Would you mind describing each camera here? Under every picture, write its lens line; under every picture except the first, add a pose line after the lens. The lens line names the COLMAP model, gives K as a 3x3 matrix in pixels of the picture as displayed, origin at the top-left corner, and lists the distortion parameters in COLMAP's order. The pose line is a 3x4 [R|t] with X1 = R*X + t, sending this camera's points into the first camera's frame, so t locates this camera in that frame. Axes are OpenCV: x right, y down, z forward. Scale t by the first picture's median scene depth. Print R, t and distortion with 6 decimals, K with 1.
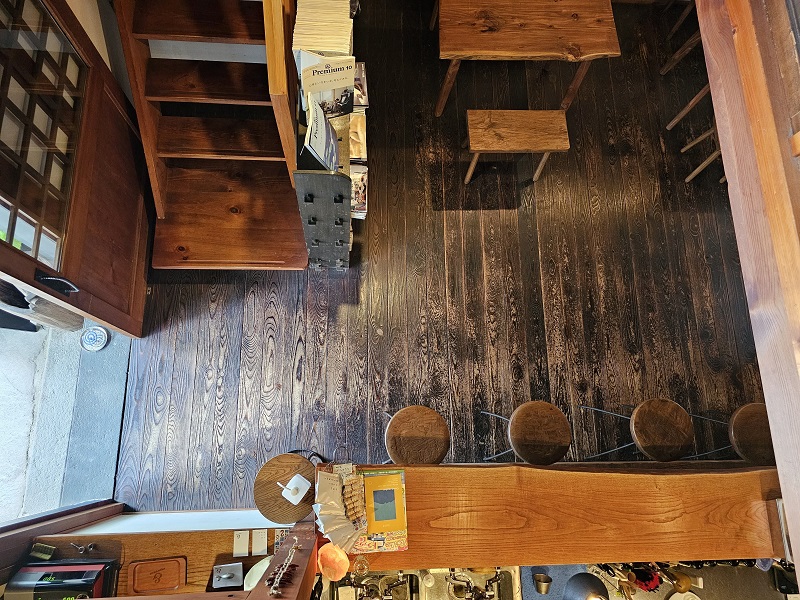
lens RADIAL K [[541.7, 0, 397.7], [0, 541.7, 306.7], [0, 0, 1]] dist [0.053029, -0.031781]
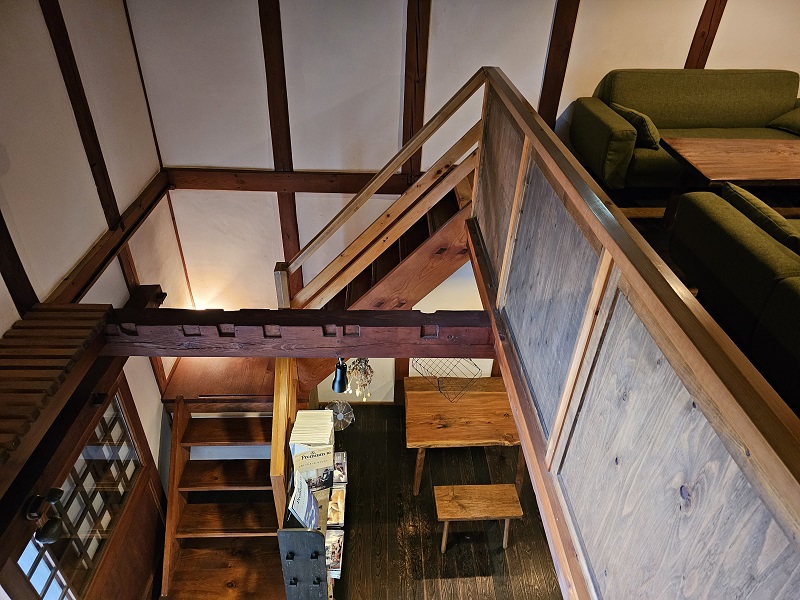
lens RADIAL K [[541.7, 0, 397.7], [0, 541.7, 306.7], [0, 0, 1]] dist [0.053029, -0.031781]
pose [[0.997967, -0.057812, -0.026816, 0.111129], [0.026213, 0.755919, -0.654140, 0.146094], [0.058088, 0.652107, 0.755898, -0.213192]]
